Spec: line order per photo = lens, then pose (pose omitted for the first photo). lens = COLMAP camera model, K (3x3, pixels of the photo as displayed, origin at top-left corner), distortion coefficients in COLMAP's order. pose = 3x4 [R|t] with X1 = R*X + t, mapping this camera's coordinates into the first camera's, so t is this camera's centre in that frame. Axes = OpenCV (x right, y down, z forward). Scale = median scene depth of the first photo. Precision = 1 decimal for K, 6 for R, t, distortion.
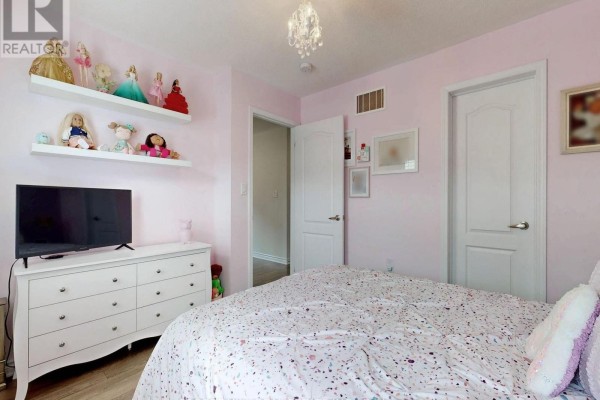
lens RADIAL K [[252.4, 0, 300.0], [0, 252.4, 200.0], [0, 0, 1]] dist [-0.000656, 0.000104]
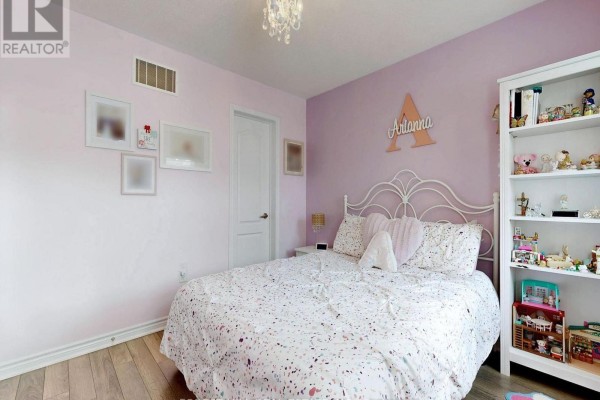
lens RADIAL K [[252.4, 0, 300.0], [0, 252.4, 200.0], [0, 0, 1]] dist [-0.000656, 0.000104]
pose [[0.111331, 0.007267, 0.993757, -0.479661], [-0.002831, 0.999972, -0.006995, 0.010236], [-0.993779, -0.002034, 0.111348, 0.460229]]
